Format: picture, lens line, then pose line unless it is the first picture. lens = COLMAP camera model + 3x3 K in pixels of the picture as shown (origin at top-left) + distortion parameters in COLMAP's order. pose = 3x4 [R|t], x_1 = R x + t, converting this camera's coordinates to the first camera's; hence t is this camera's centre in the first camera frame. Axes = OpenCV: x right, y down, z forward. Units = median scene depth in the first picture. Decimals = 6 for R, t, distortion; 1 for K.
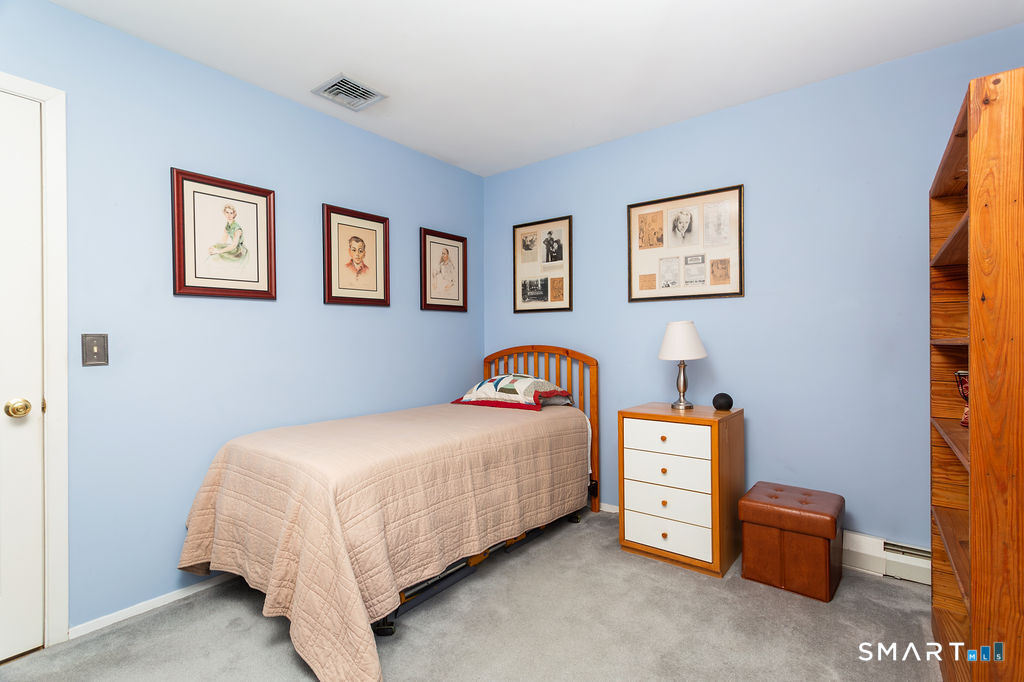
lens RADIAL K [[481.5, 0, 508.9], [0, 481.5, 340.4], [0, 0, 1]] dist [-0.003254, 0.005038]
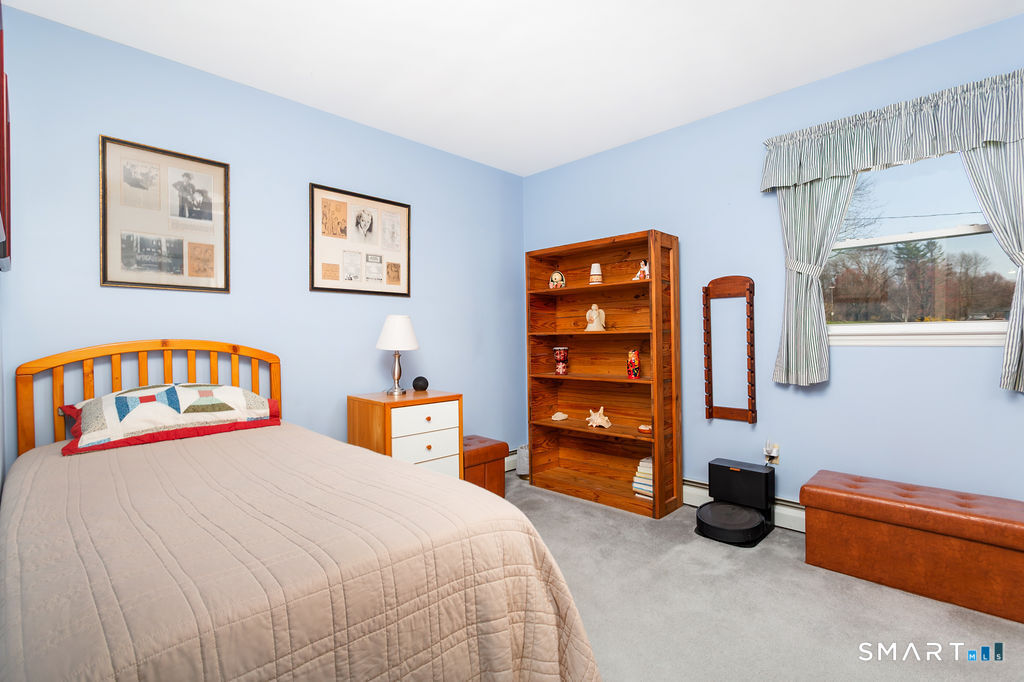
lens RADIAL K [[481.5, 0, 508.9], [0, 481.5, 340.4], [0, 0, 1]] dist [-0.003254, 0.005038]
pose [[0.130533, 0.002115, 0.991442, -0.601430], [0.016416, 0.999856, -0.004294, 0.023600], [-0.991308, 0.016836, 0.130479, 0.525106]]
